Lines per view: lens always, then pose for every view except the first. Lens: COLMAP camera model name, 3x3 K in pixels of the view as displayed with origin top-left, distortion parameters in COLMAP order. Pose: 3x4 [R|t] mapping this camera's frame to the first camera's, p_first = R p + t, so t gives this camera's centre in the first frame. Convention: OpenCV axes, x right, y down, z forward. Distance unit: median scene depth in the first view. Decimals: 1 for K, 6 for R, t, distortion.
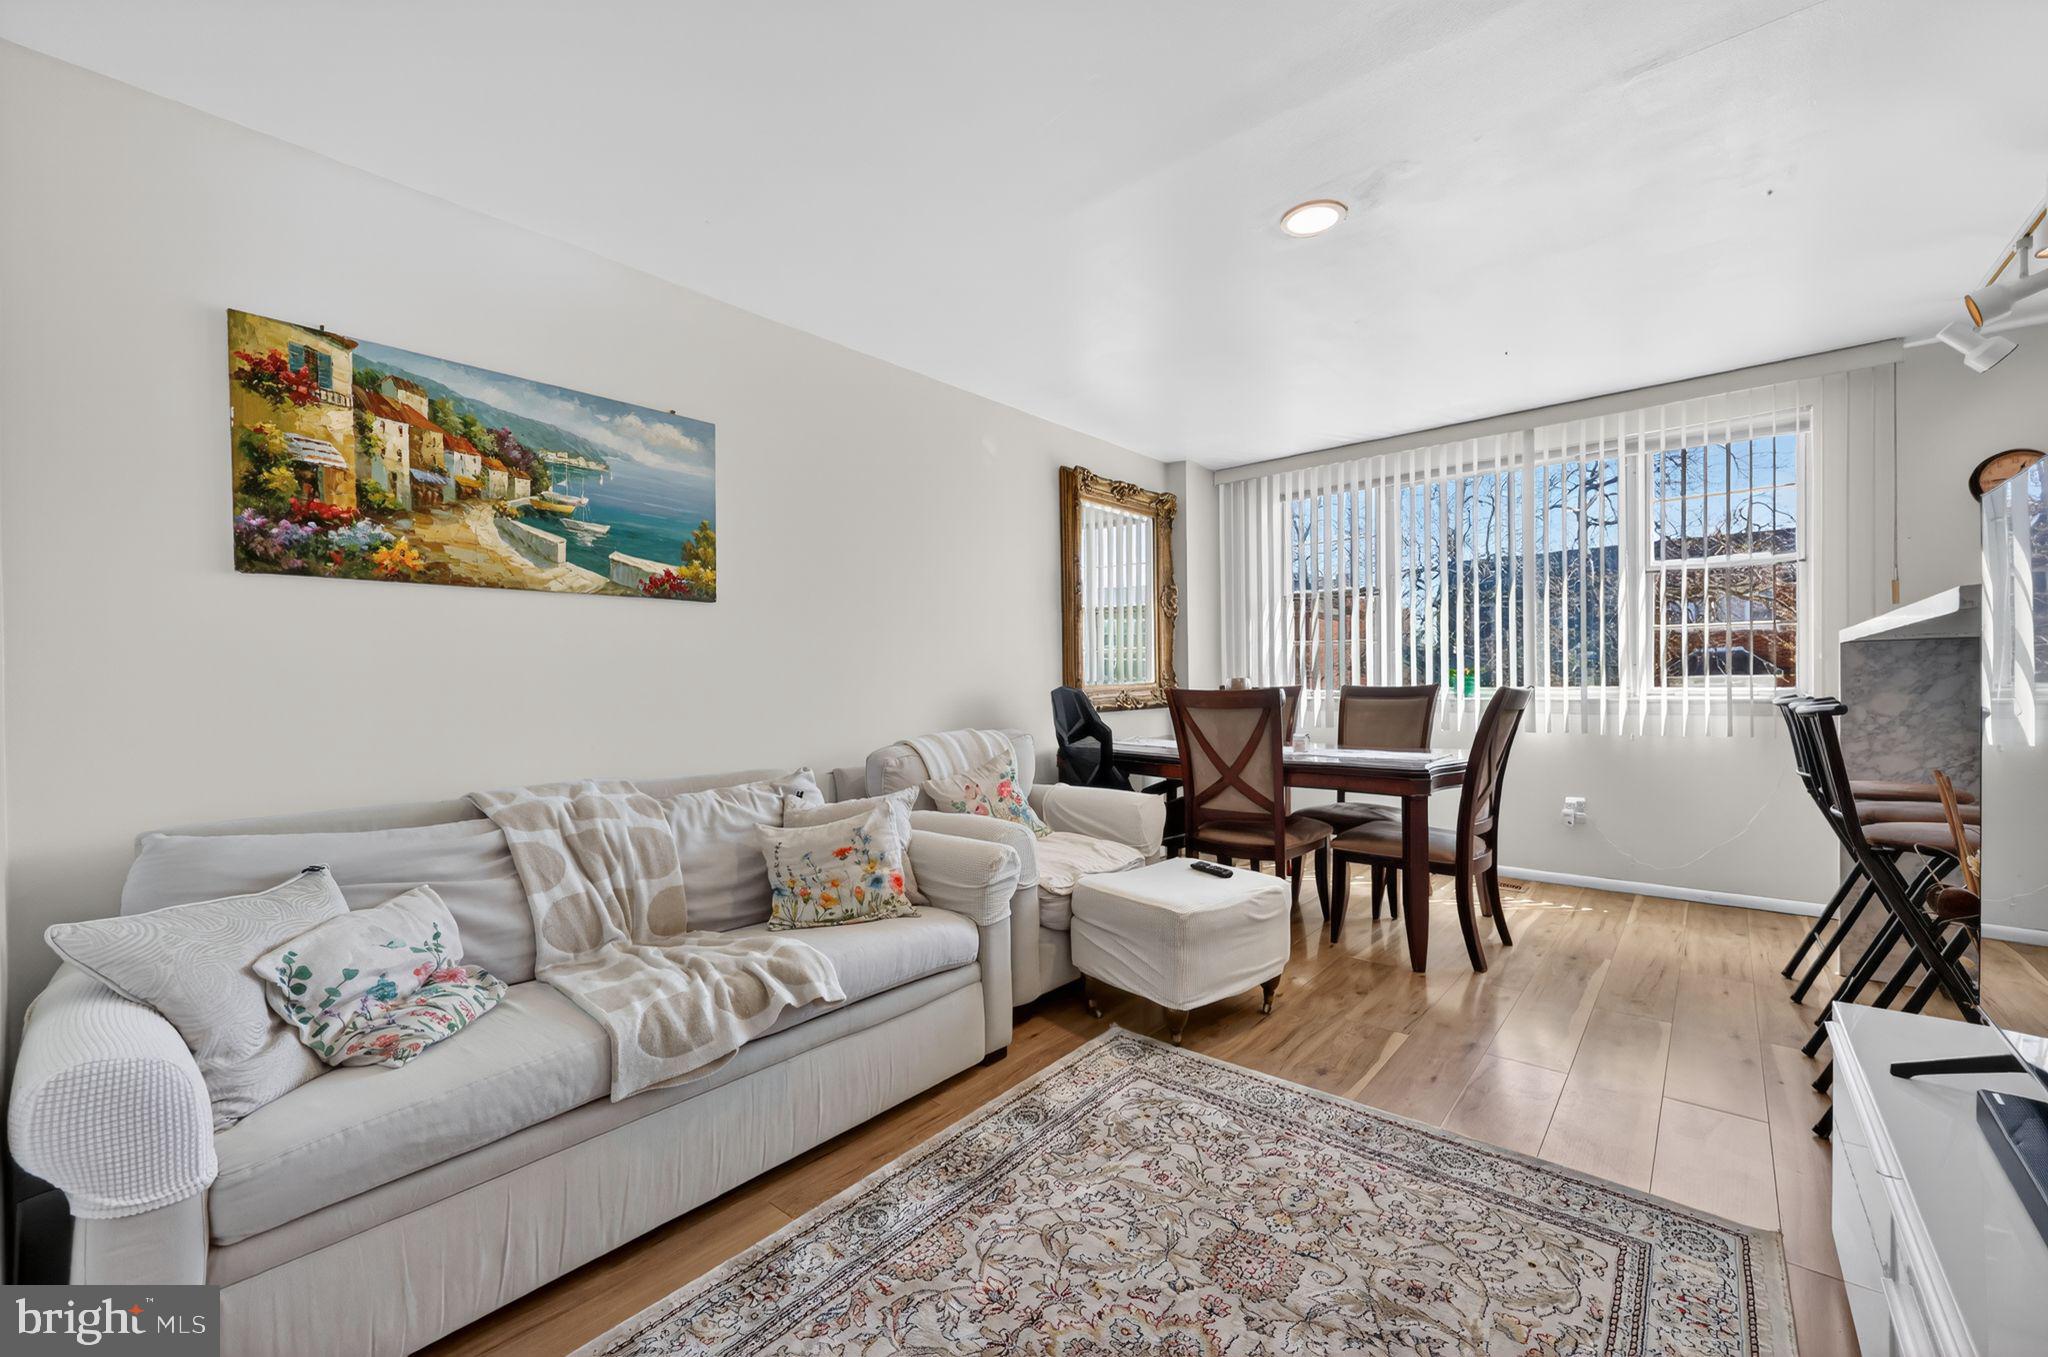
lens RADIAL K [[826.2, 0, 1022.8], [0, 826.2, 690.2], [0, 0, 1]] dist [-0.001331, 0.000224]
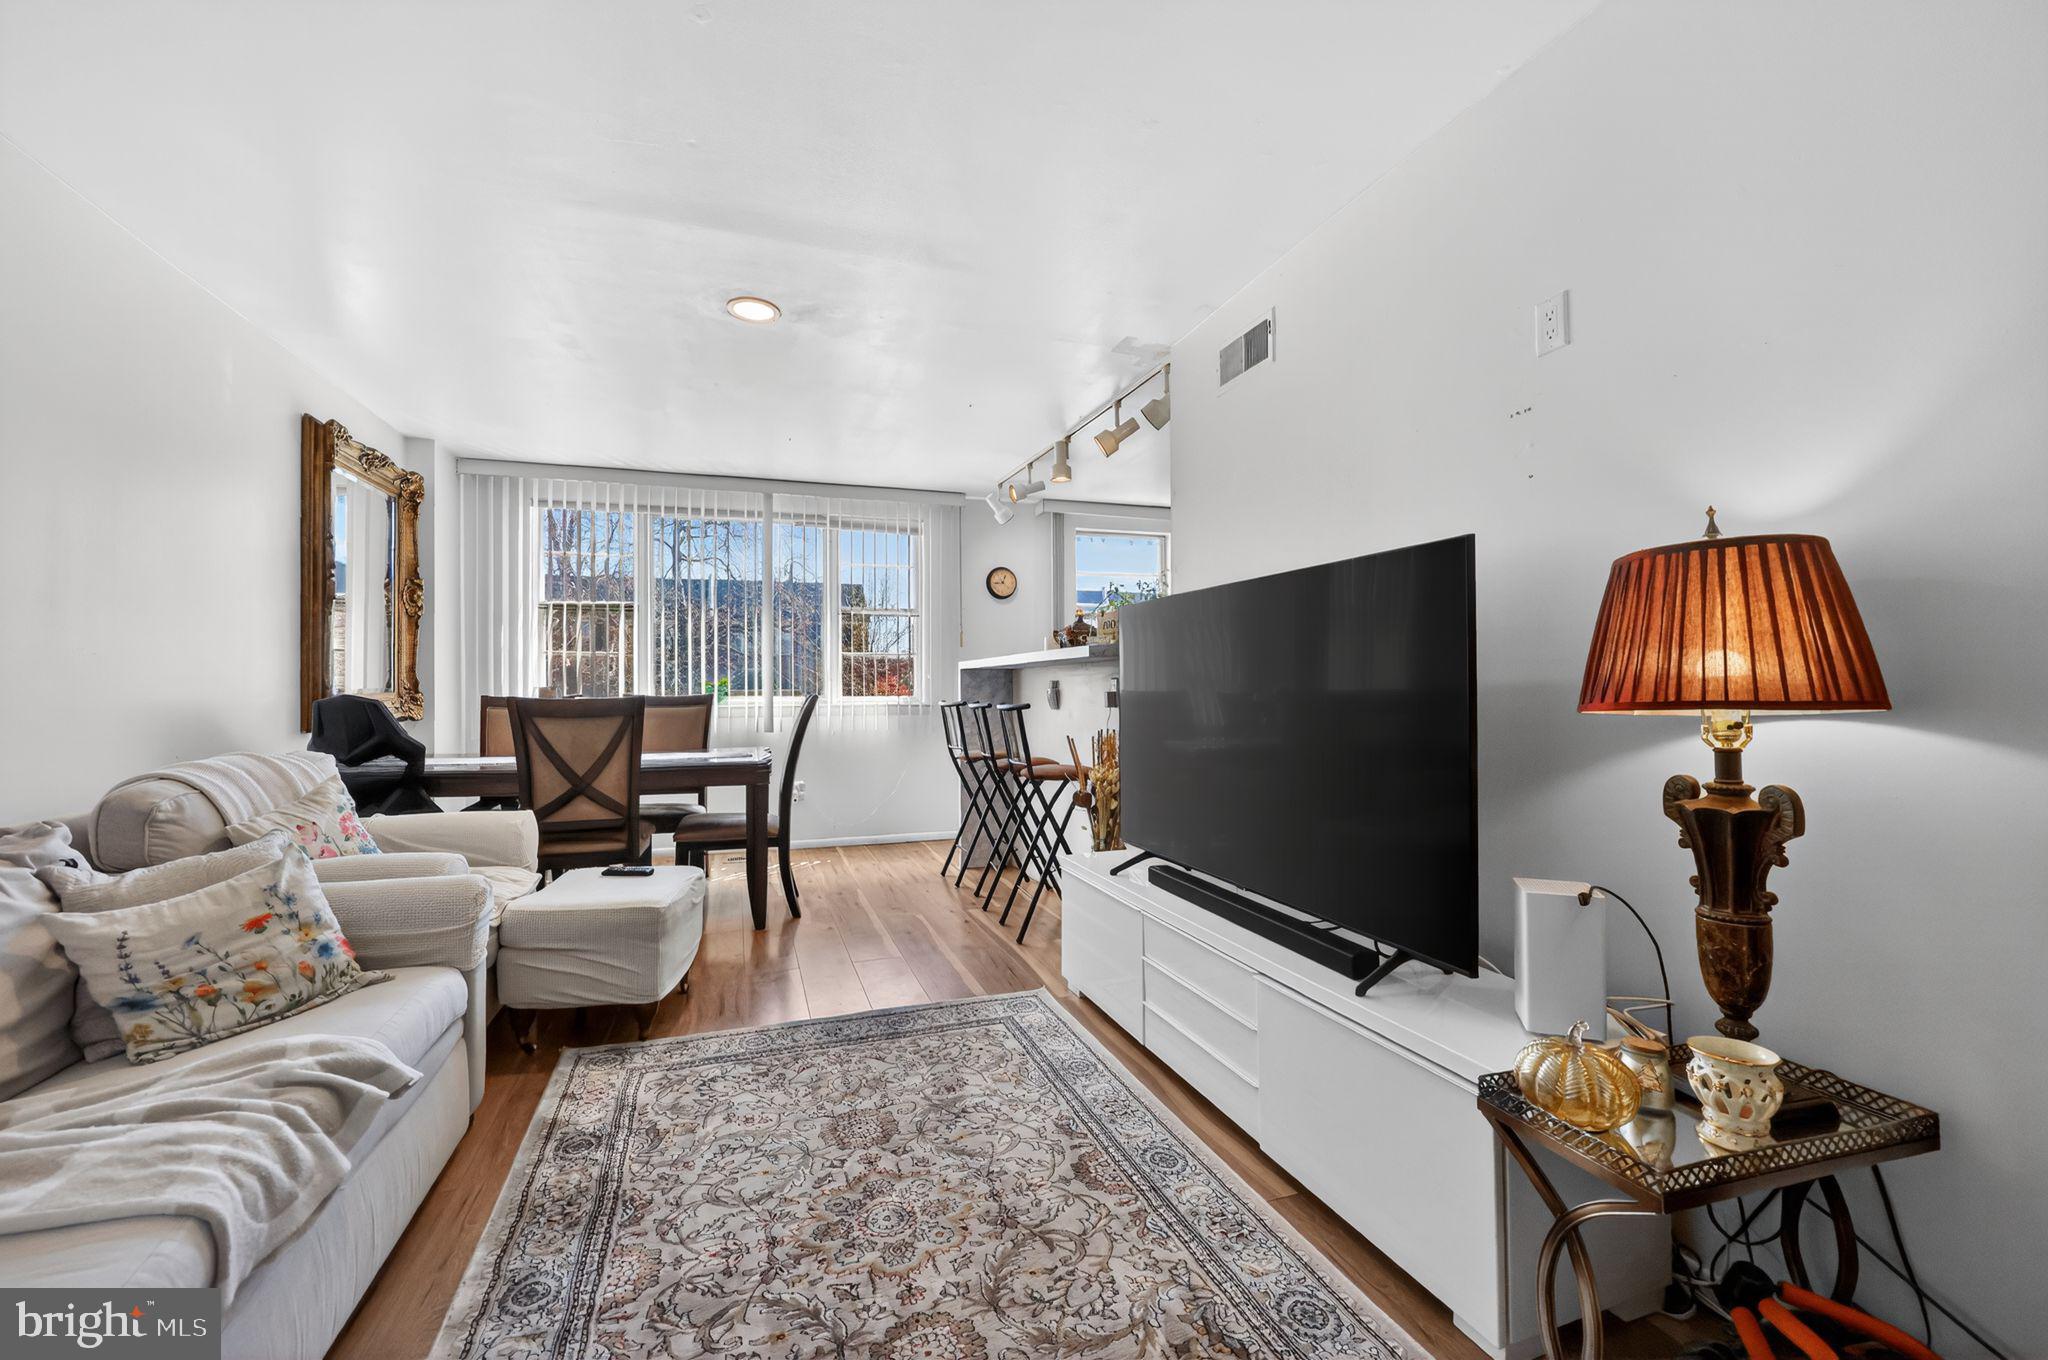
lens RADIAL K [[826.0, 0, 1007.2], [0, 826.0, 665.5], [0, 0, 1]] dist [-0.000174, 0.000536]
pose [[0.515012, 0.032346, 0.856572, -0.520057], [0.007771, 0.999070, -0.042400, 0.008930], [-0.857148, 0.028493, 0.514282, 0.068678]]
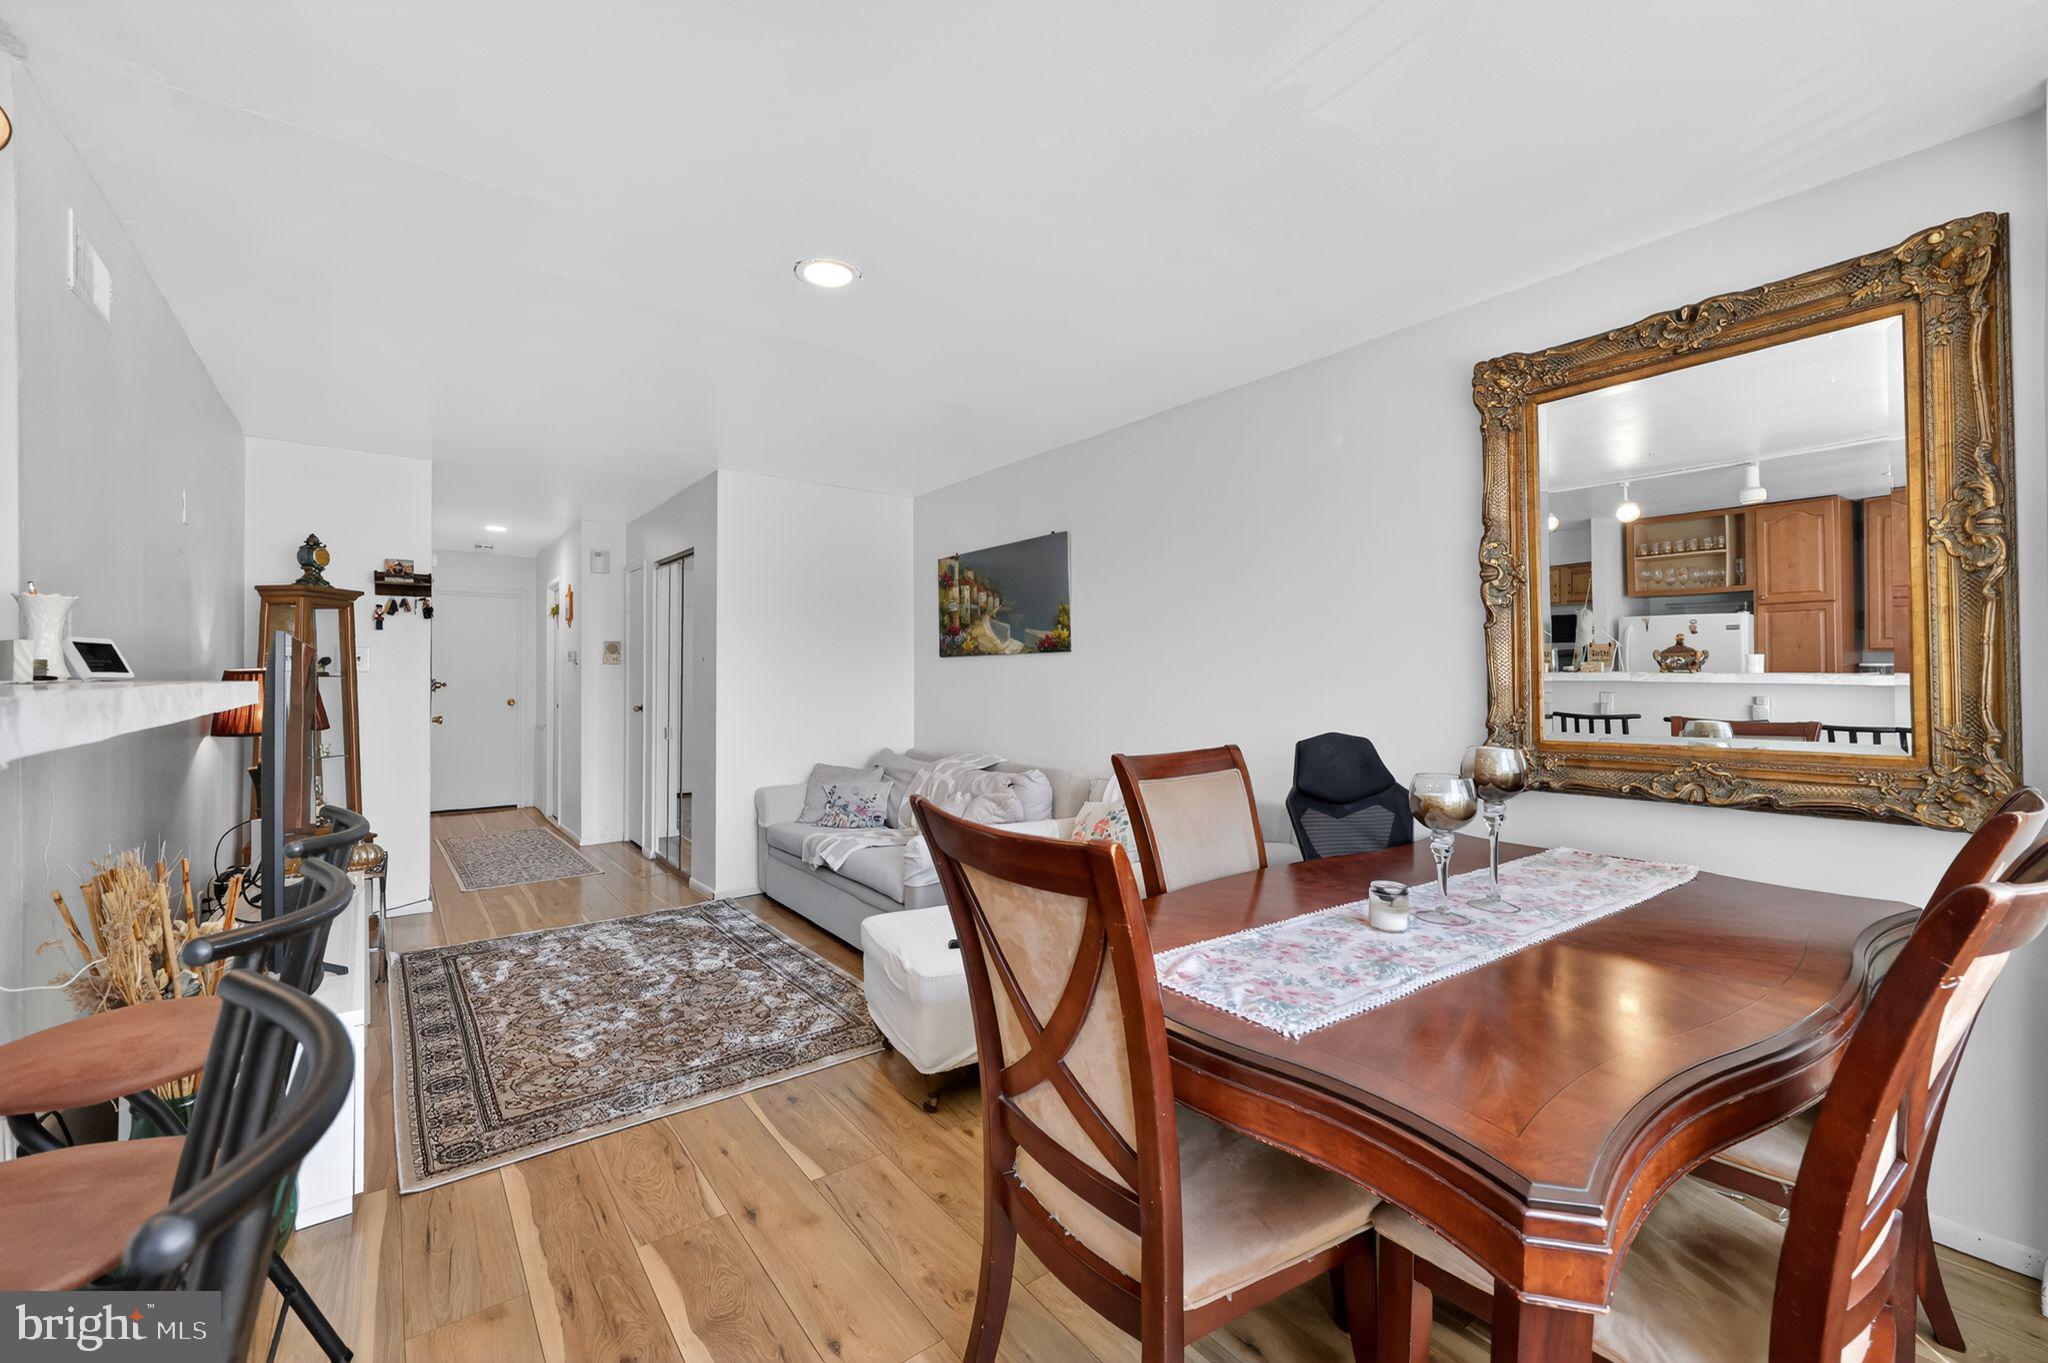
lens RADIAL K [[826.0, 0, 1007.2], [0, 826.0, 667.0], [0, 0, 1]] dist [-0.000174, 0.000536]
pose [[-0.217875, 0.003362, -0.975971, 1.371325], [-0.006090, 0.999970, 0.004805, -0.107608], [0.975958, 0.006991, -0.217848, 1.530171]]
